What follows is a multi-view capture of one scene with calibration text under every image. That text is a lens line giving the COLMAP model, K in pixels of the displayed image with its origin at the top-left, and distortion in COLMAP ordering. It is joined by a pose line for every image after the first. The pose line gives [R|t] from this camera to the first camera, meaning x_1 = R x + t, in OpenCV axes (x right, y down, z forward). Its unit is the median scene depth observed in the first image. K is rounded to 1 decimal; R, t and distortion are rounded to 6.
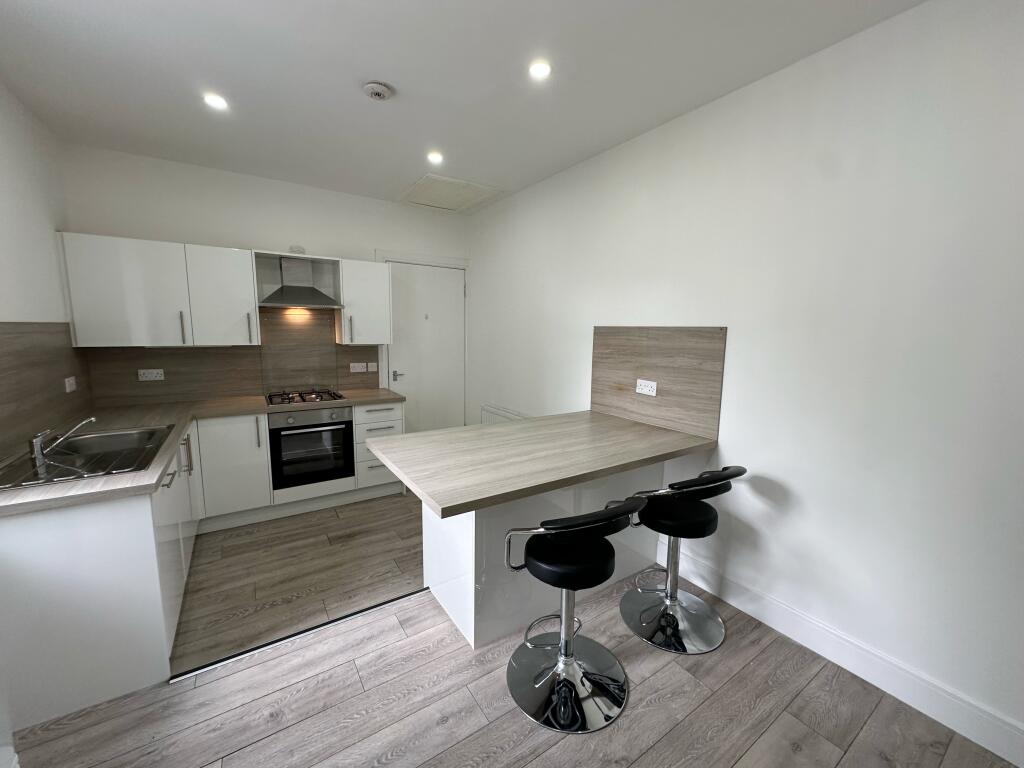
lens RADIAL K [[407.6, 0, 511.4], [0, 407.6, 385.7], [0, 0, 1]] dist [-0.000236, 0.000641]
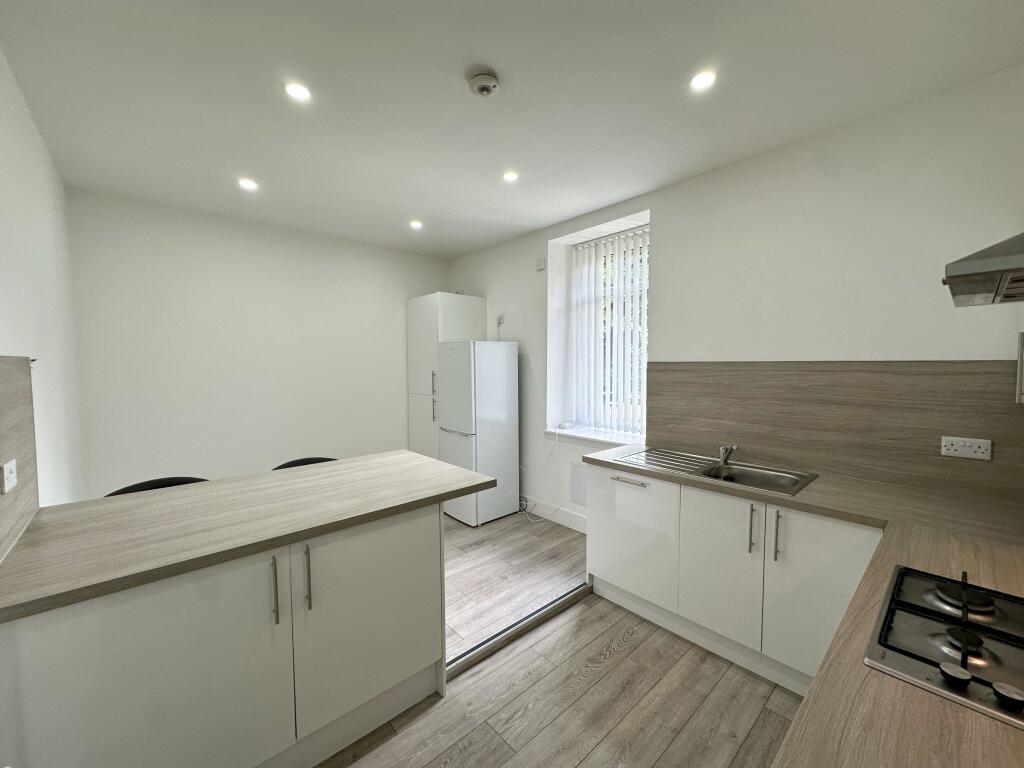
lens RADIAL K [[407.6, 0, 512.6], [0, 407.6, 384.8], [0, 0, 1]] dist [-0.000236, 0.000641]
pose [[-0.988066, -0.001423, -0.154022, -0.196303], [-0.031061, 0.981256, 0.190191, -0.210383], [0.150864, 0.192705, -0.969590, 1.485531]]
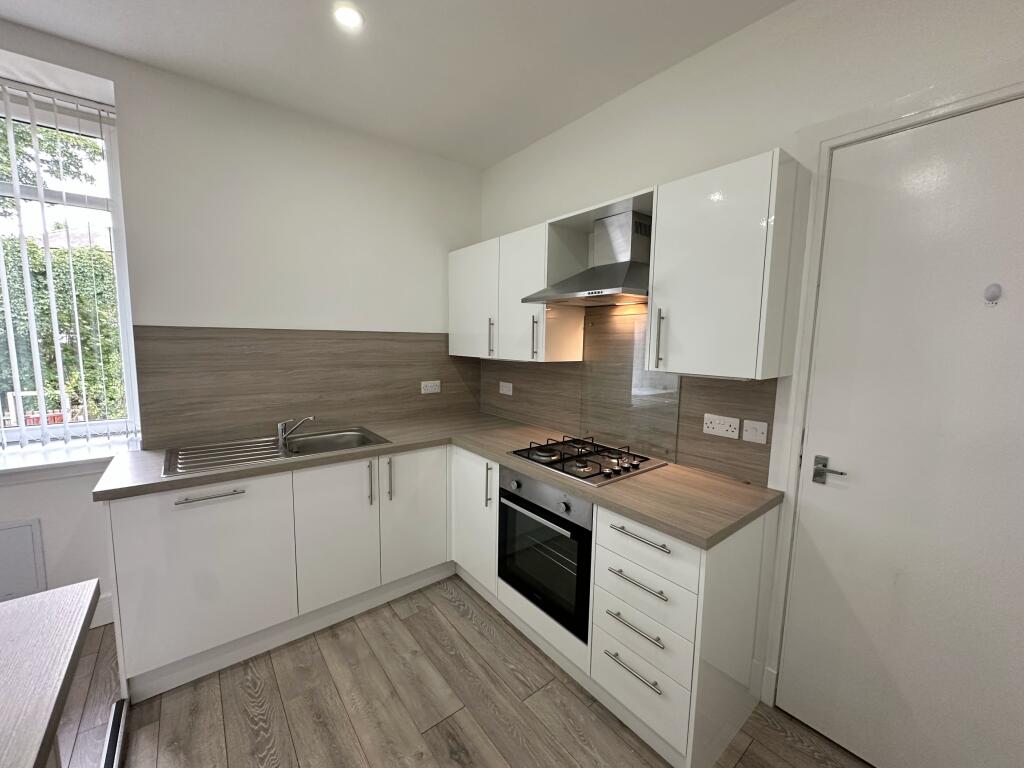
lens RADIAL K [[407.6, 0, 510.1], [0, 407.6, 385.1], [0, 0, 1]] dist [-0.000236, 0.000641]
pose [[0.086112, 0.097344, -0.991518, 0.059980], [-0.154738, 0.984445, 0.083211, -0.132146], [0.984196, 0.146260, 0.099835, 1.062525]]
